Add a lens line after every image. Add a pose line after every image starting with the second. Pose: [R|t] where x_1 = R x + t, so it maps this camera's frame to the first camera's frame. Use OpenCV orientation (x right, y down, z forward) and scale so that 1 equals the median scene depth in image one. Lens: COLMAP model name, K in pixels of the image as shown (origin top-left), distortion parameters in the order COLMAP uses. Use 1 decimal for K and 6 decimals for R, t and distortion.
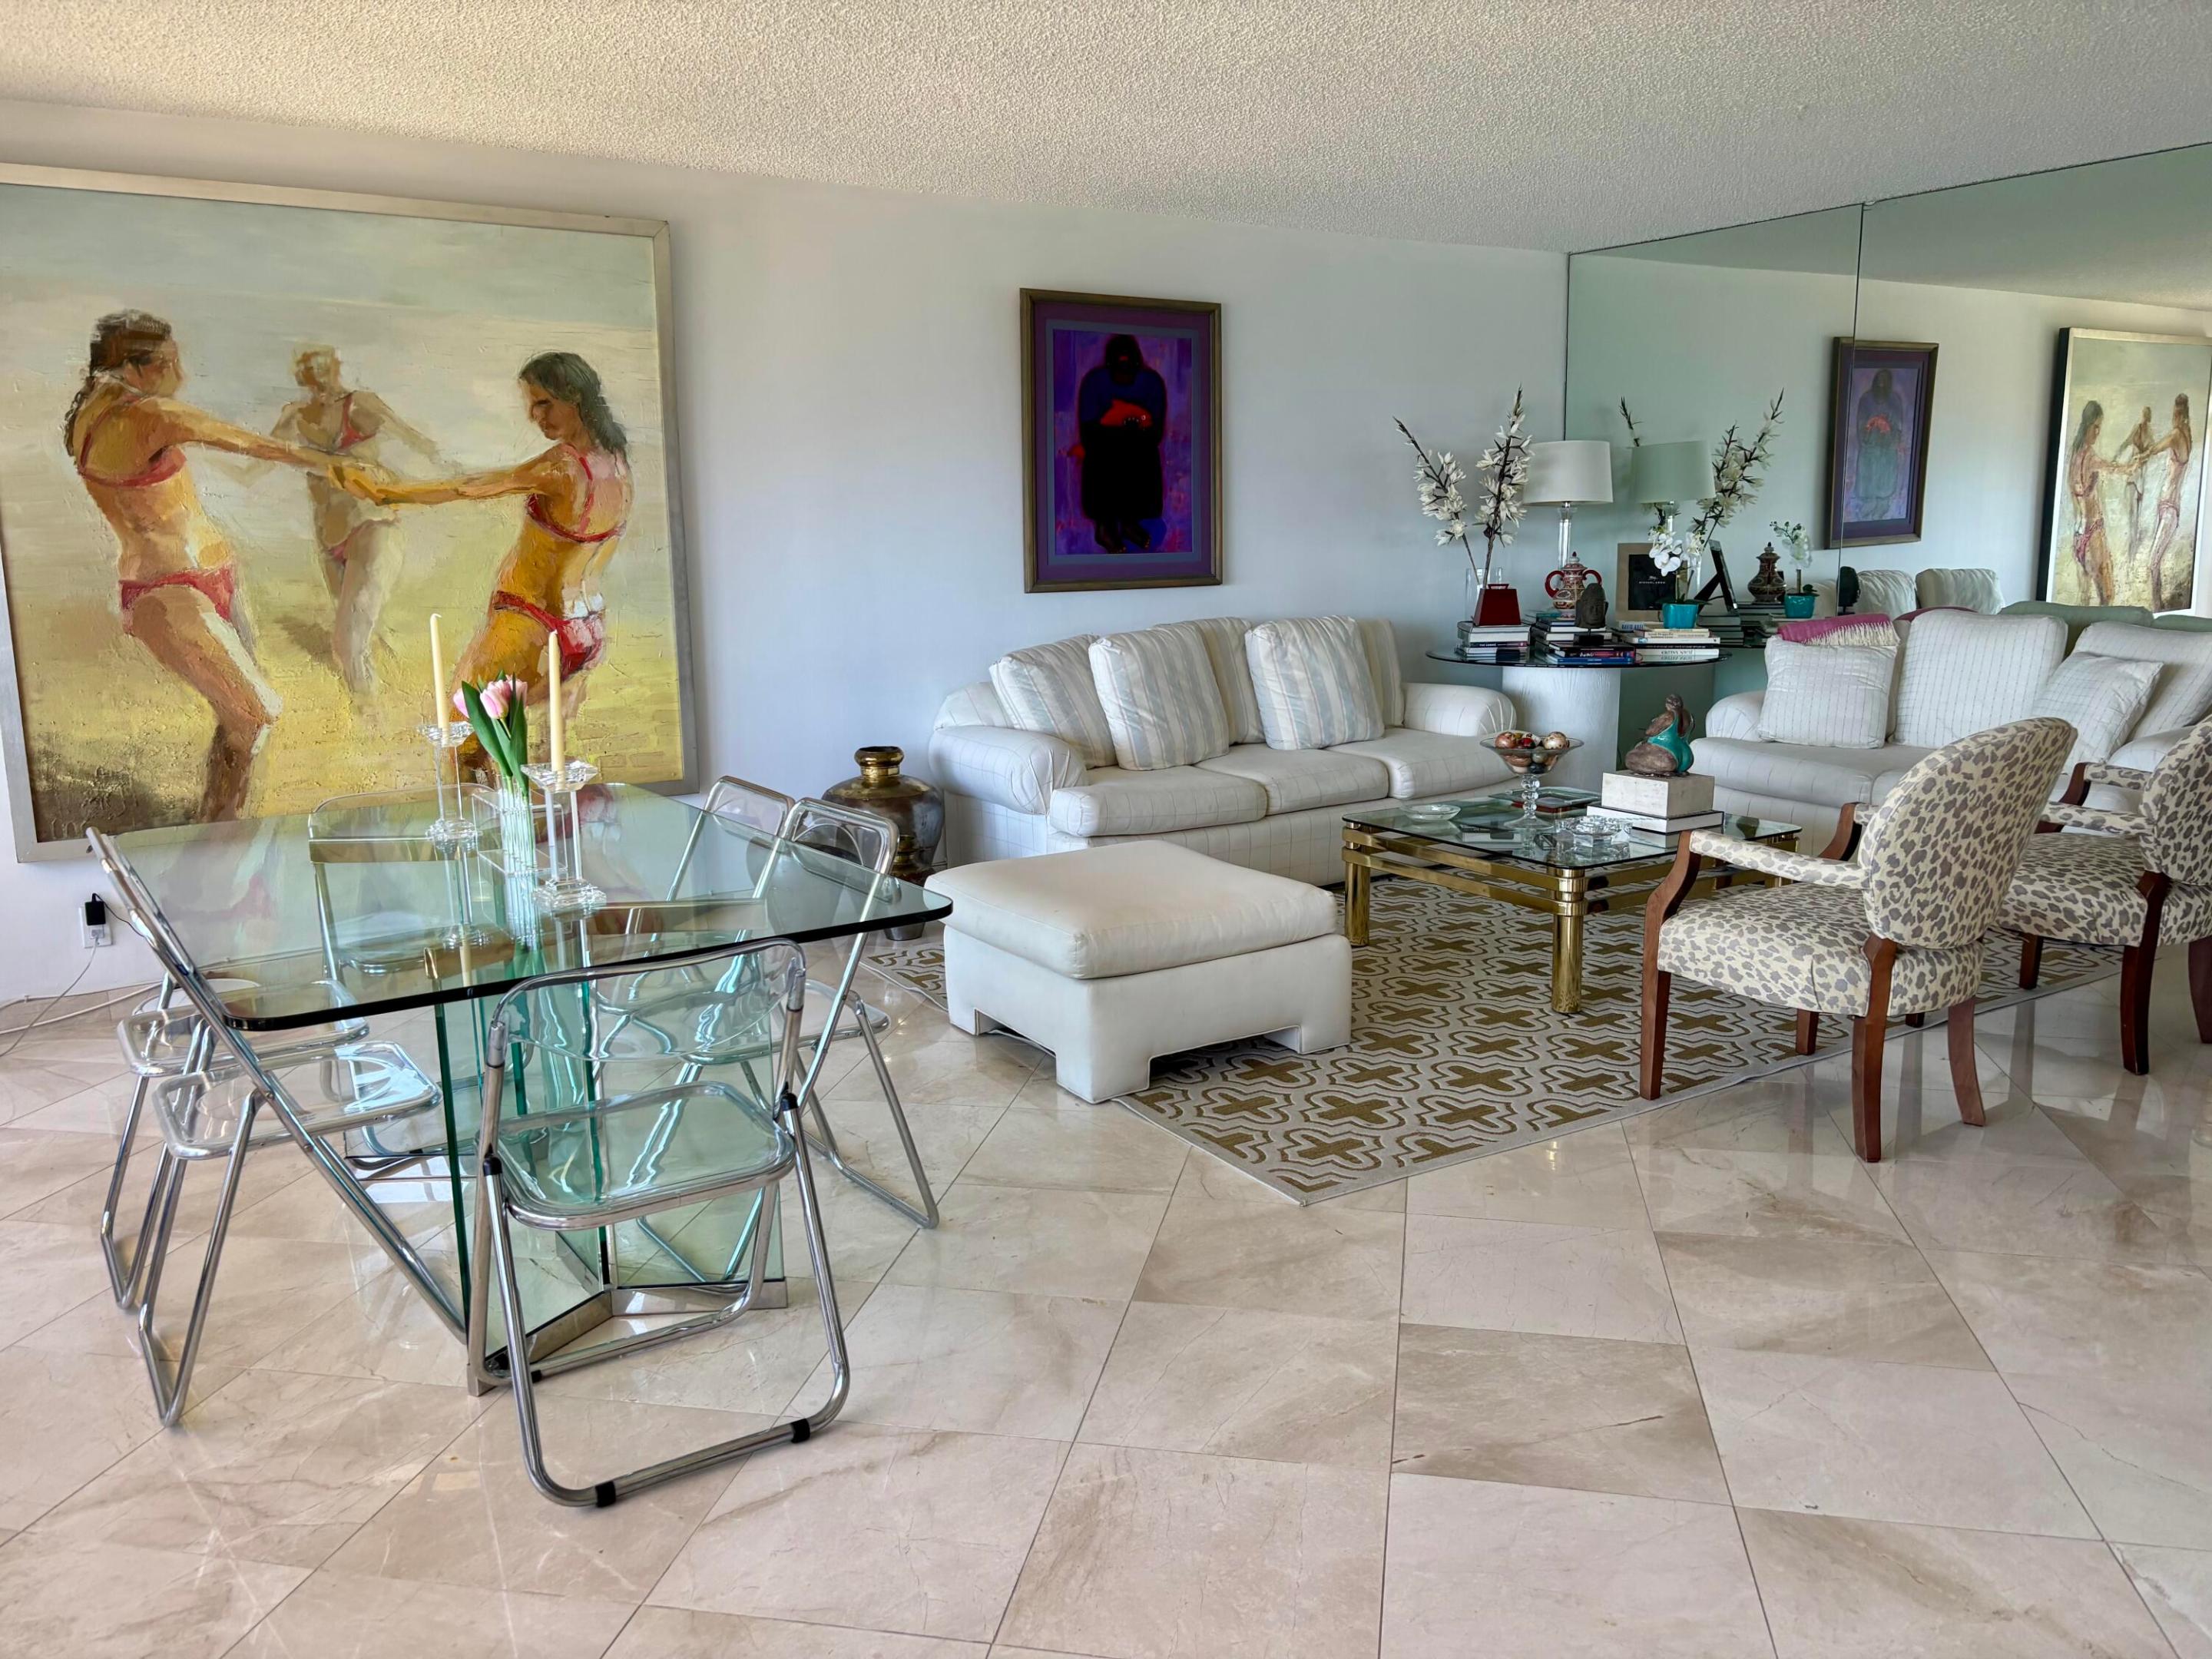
lens RADIAL K [[1681.8, 0, 1117.0], [0, 1681.8, 843.0], [0, 0, 1]] dist [0.050828, -0.060430]
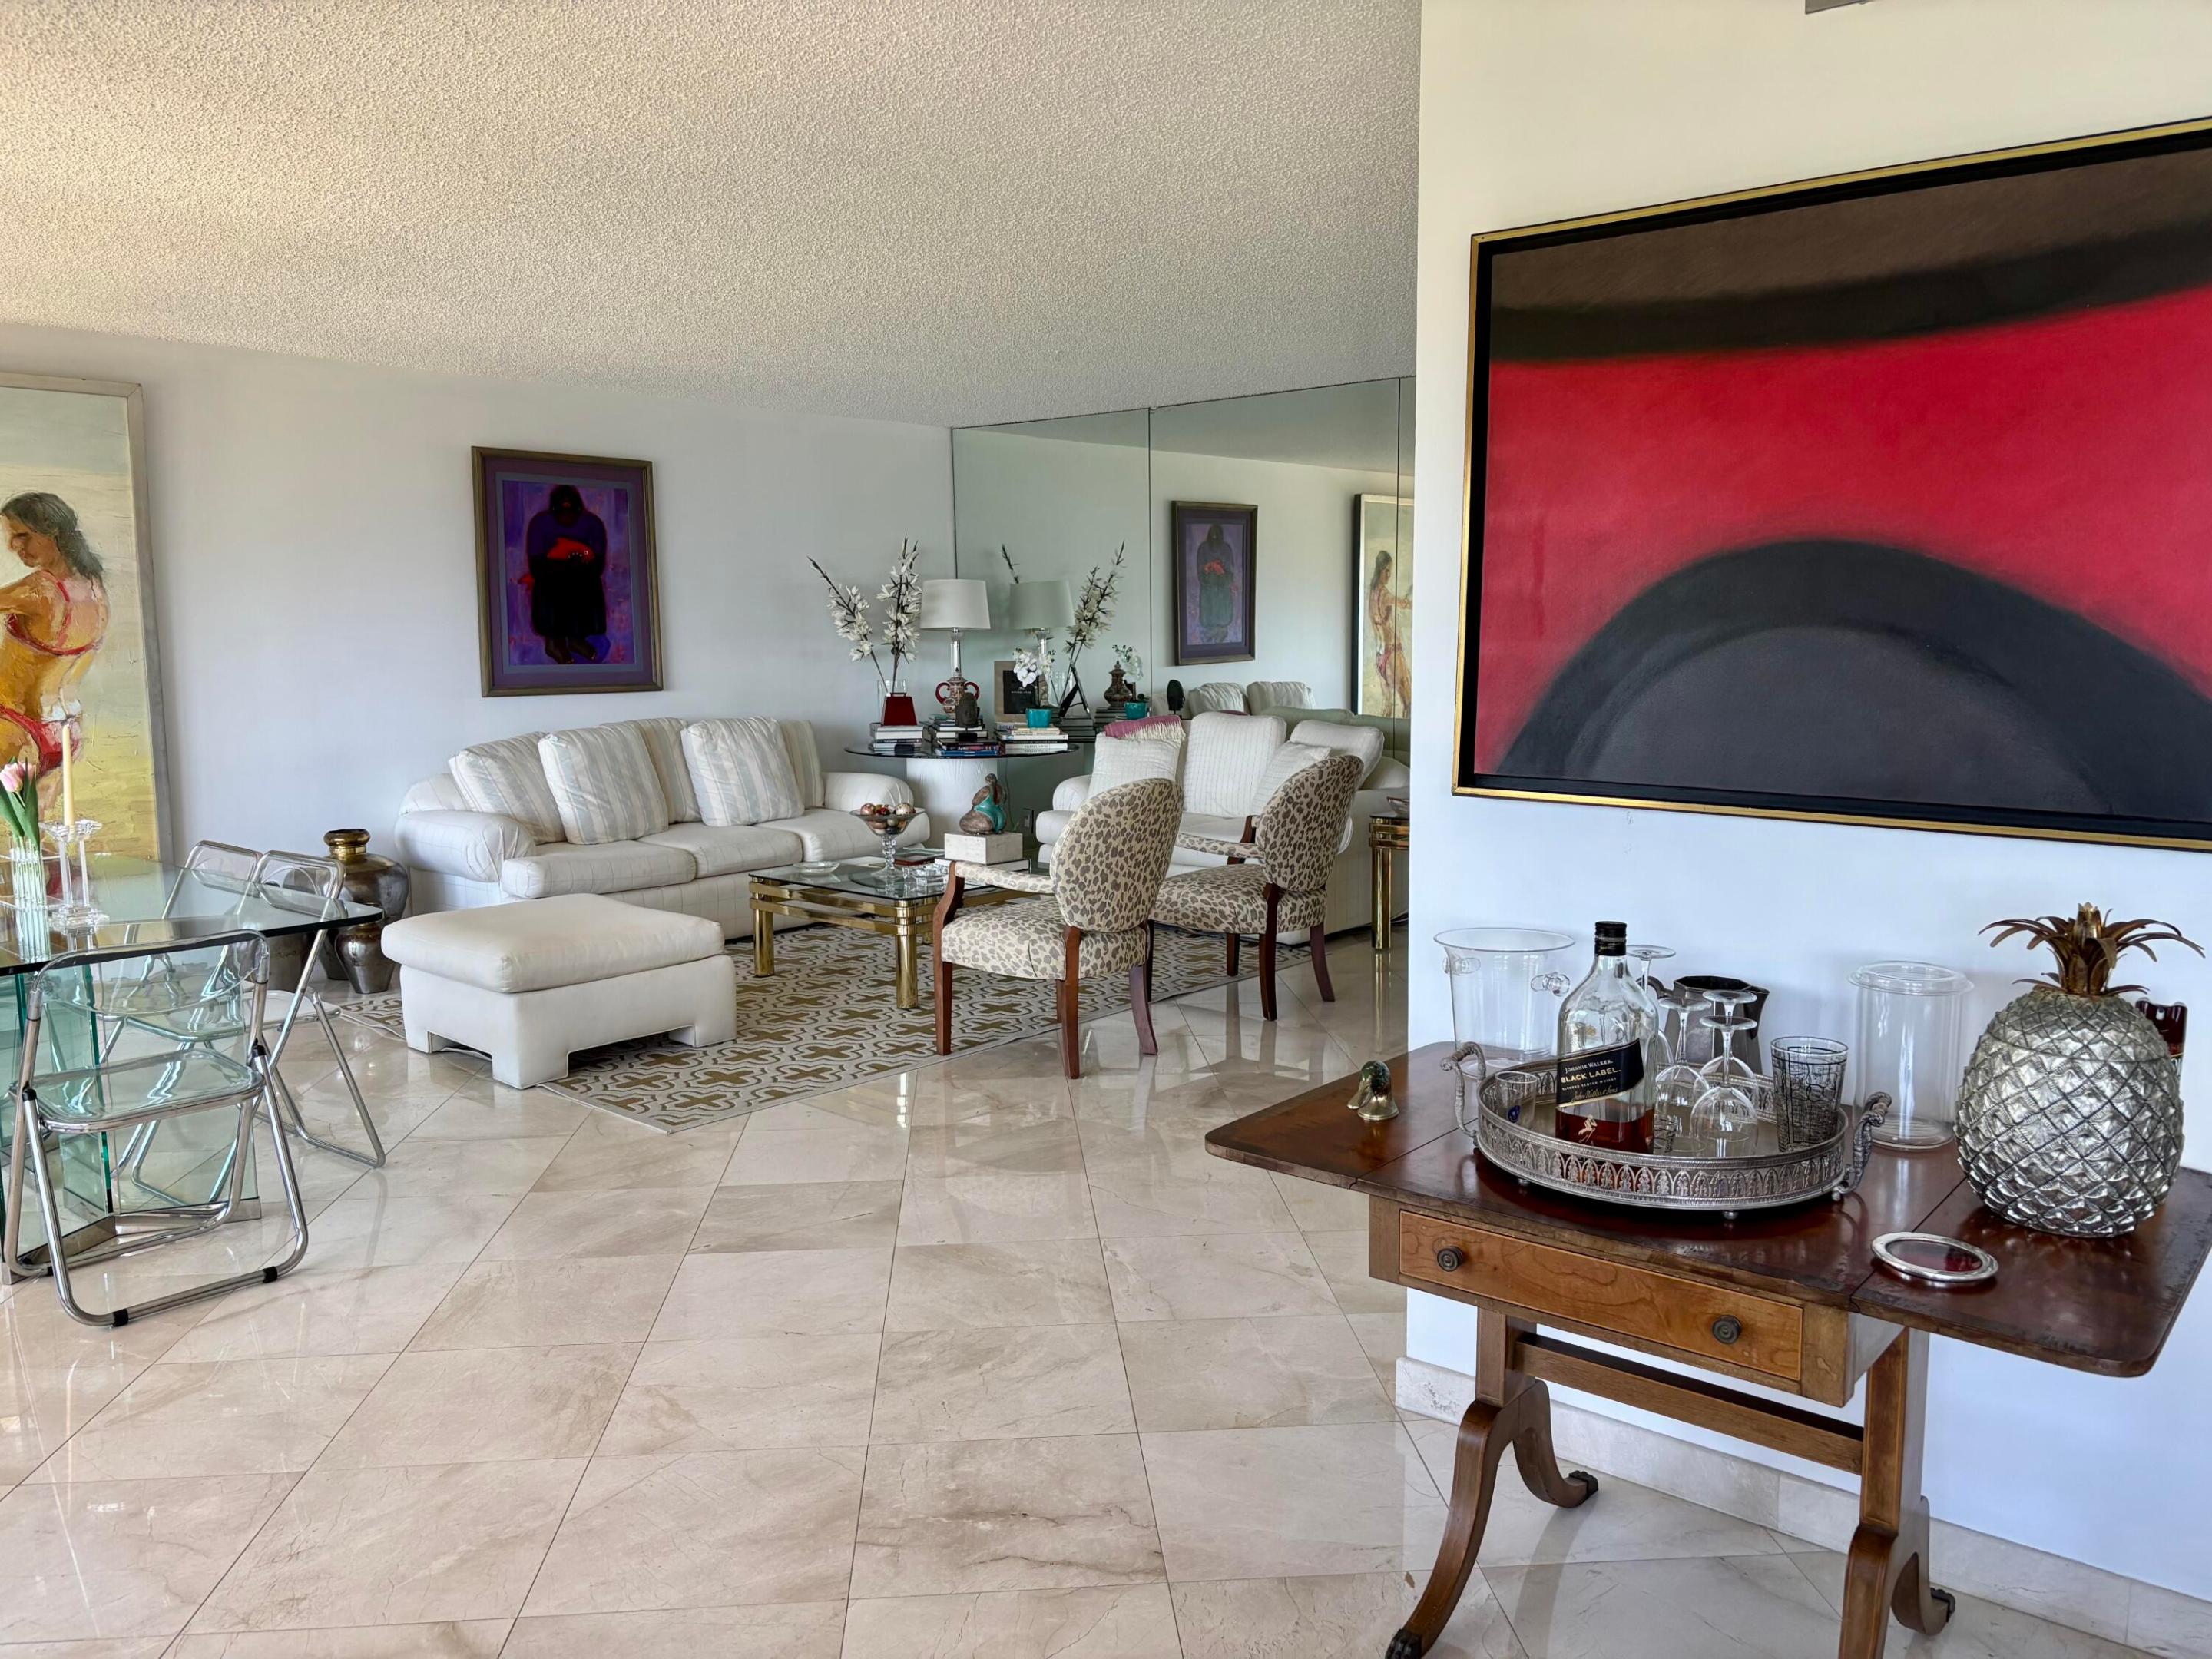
lens RADIAL K [[1656.0, 0, 1161.4], [0, 1656.0, 843.2], [0, 0, 1]] dist [-0.007340, -0.010667]
pose [[0.954144, -0.025420, 0.298266, 0.062319], [0.043546, 0.997576, -0.054282, 0.043997], [-0.296163, 0.064782, 0.952938, -0.284129]]
